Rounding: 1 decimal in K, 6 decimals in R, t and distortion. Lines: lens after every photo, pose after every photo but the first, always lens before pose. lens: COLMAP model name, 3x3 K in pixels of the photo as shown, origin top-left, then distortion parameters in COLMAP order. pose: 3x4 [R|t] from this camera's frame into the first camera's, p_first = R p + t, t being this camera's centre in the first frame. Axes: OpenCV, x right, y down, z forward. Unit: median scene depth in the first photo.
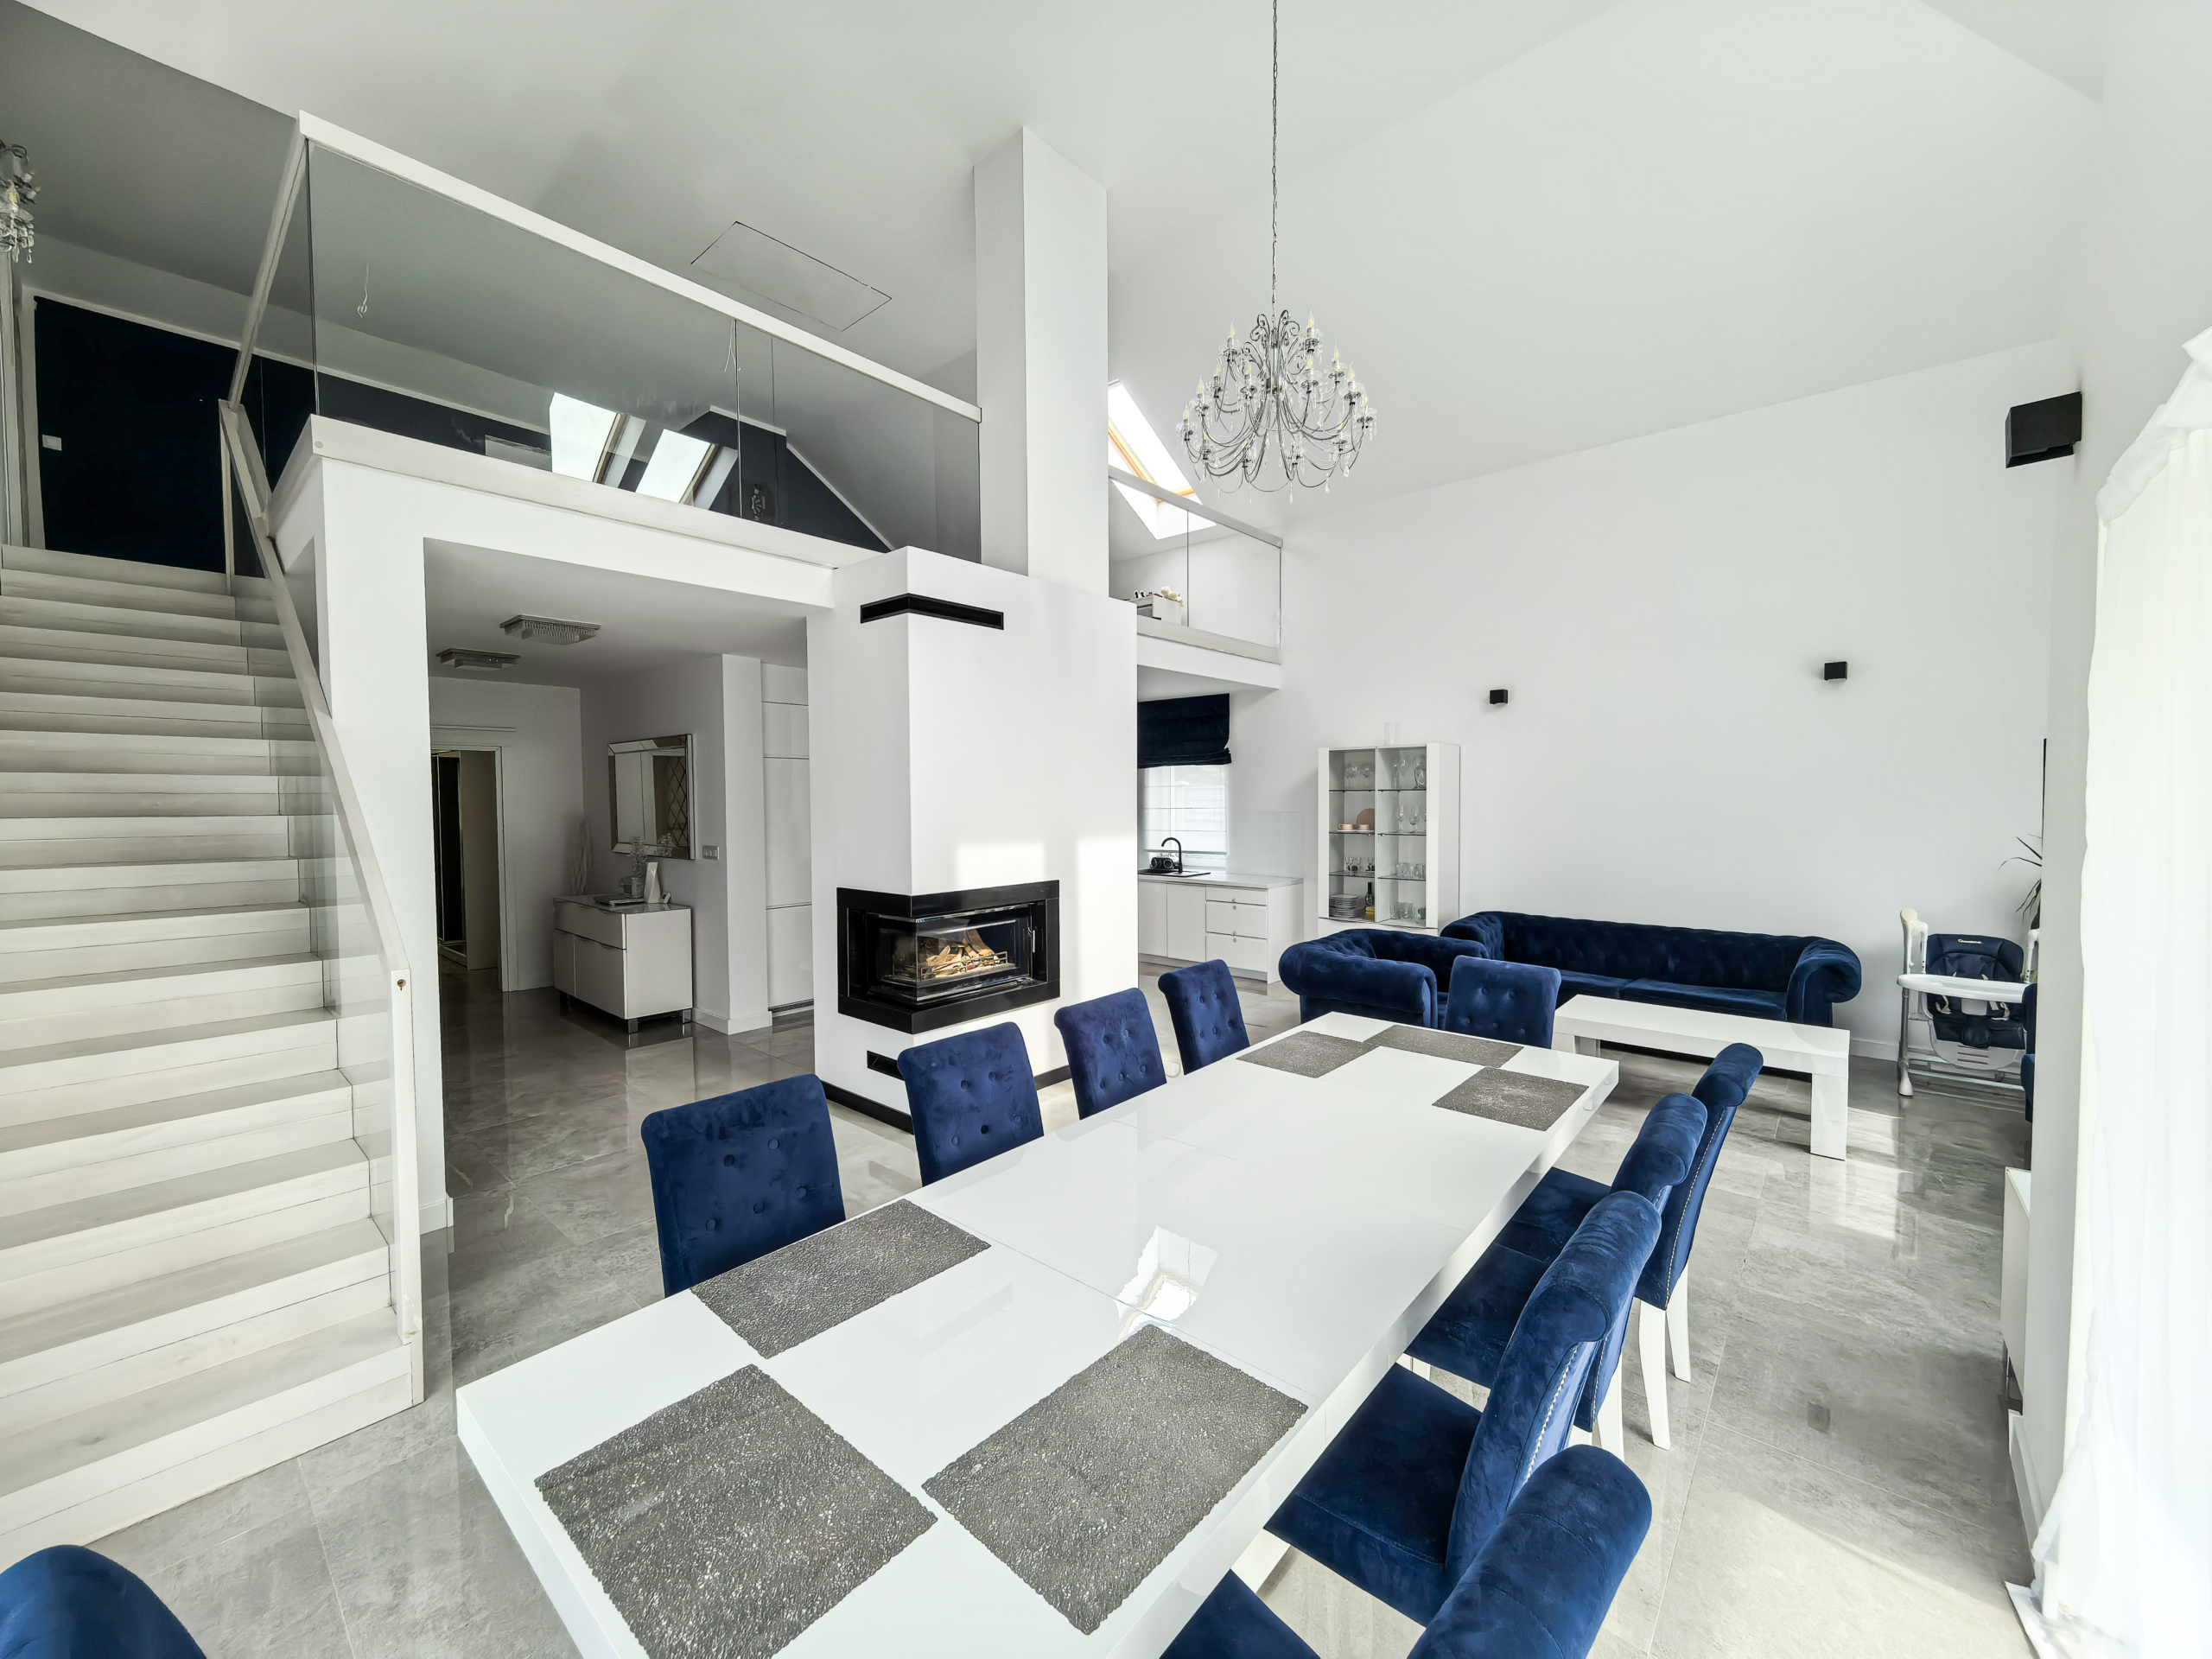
lens RADIAL K [[863.4, 0, 1106.0], [0, 863.4, 829.5], [0, 0, 1]] dist [-0.002558, -0.000408]
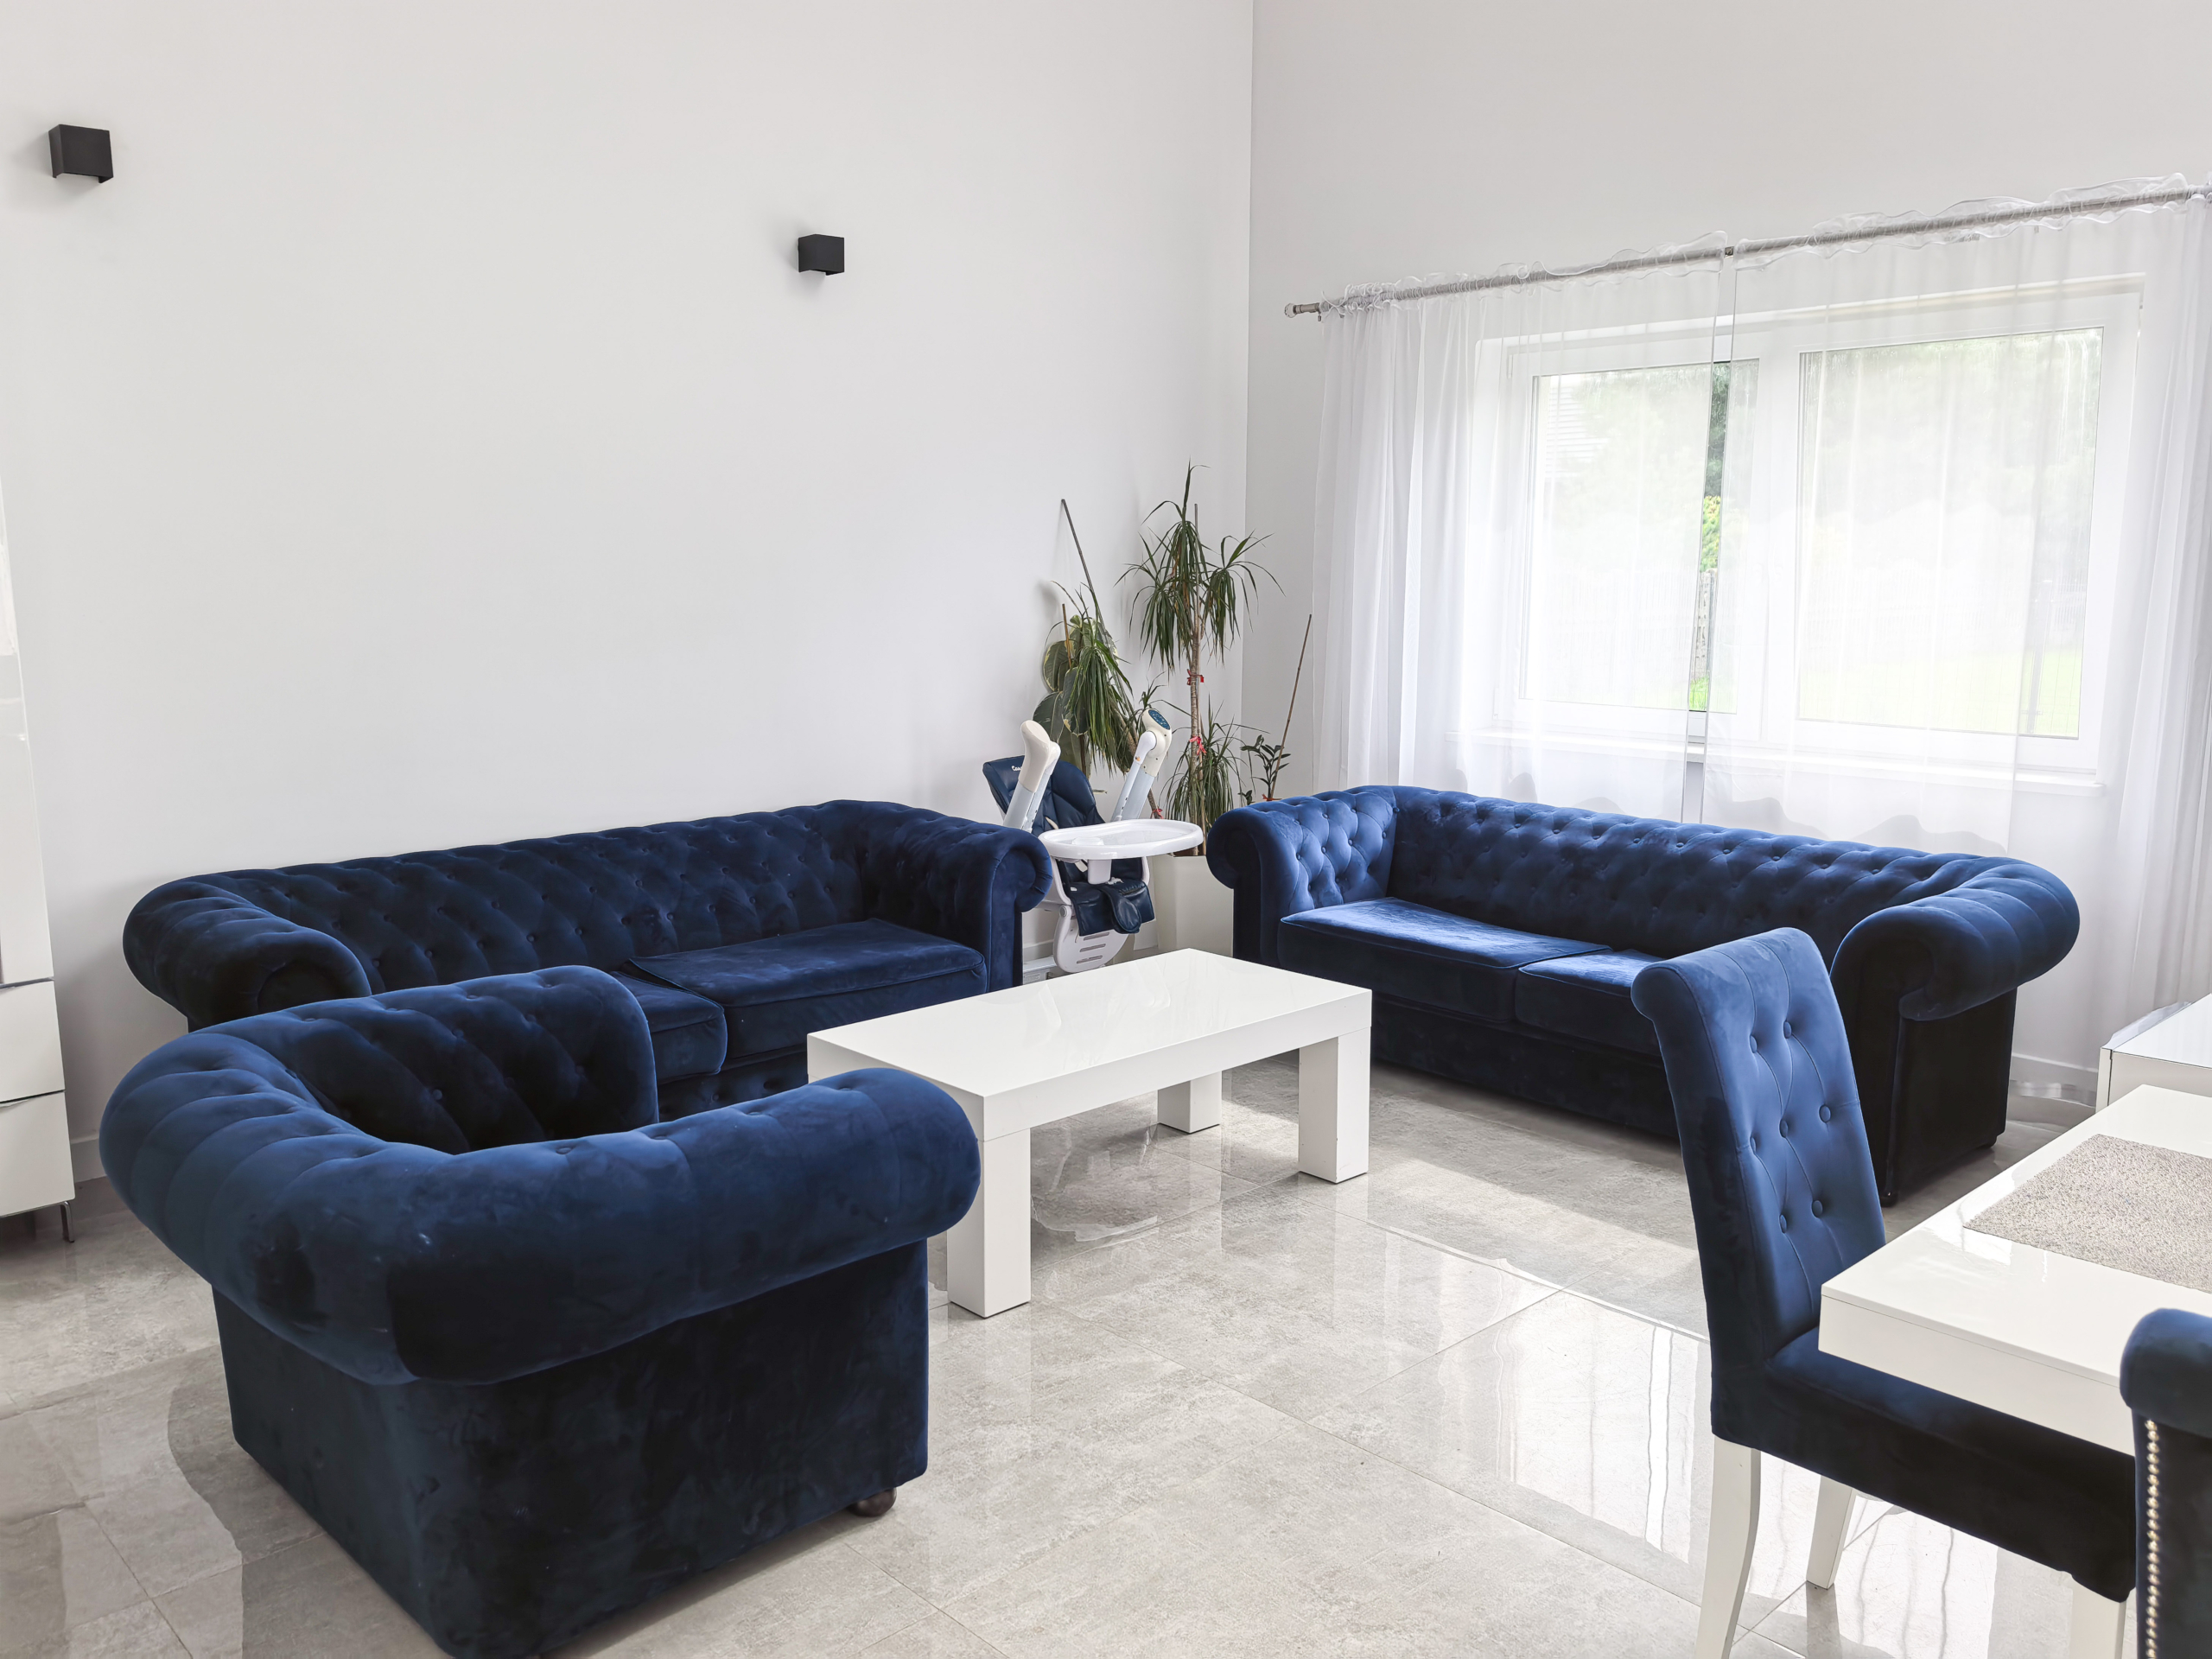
lens RADIAL K [[1766.2, 0, 1106.0], [0, 1766.2, 829.5], [0, 0, 1]] dist [0.005548, 0.001431]
pose [[0.092007, -0.152851, 0.983957, -0.241106], [0.037620, 0.987976, 0.149957, -0.008566], [-0.995047, 0.023219, 0.096651, 1.064505]]
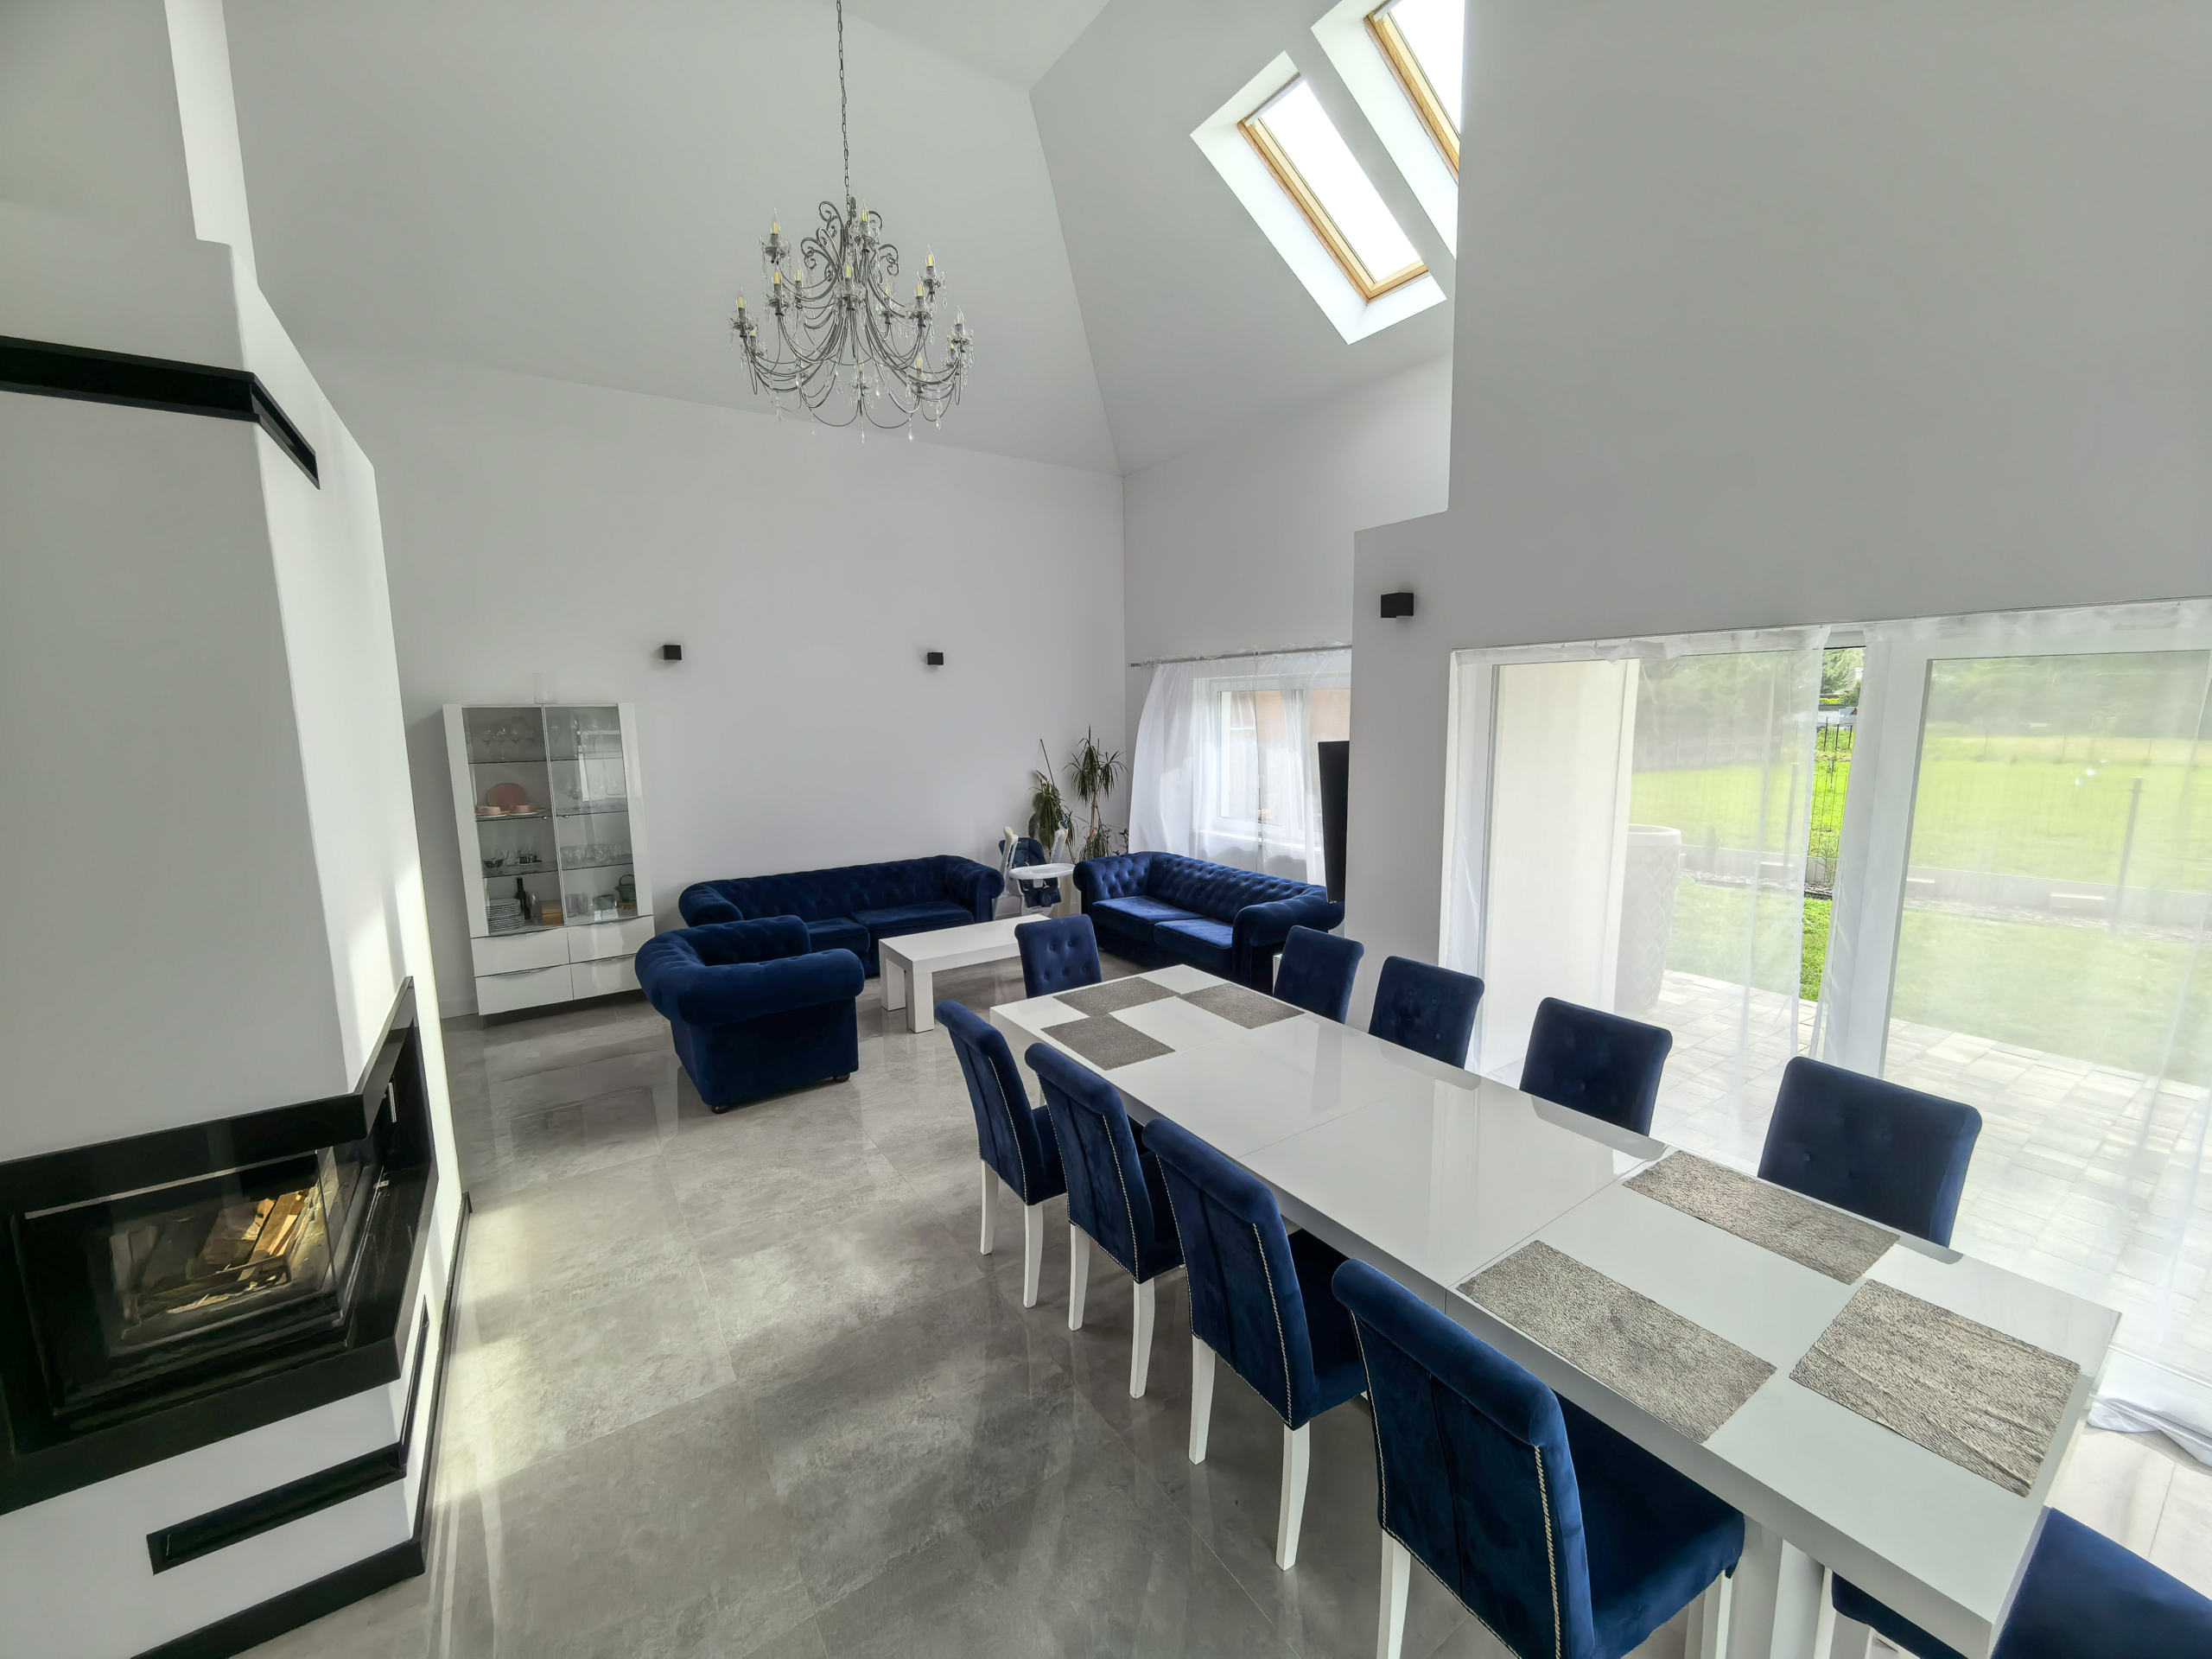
lens RADIAL K [[863.4, 0, 1106.0], [0, 863.4, 829.5], [0, 0, 1]] dist [-0.002558, -0.000408]
pose [[0.246976, -0.132199, 0.959962, -0.595229], [0.047427, 0.991112, 0.124287, -0.104086], [-0.967860, 0.014832, 0.251051, 0.575034]]
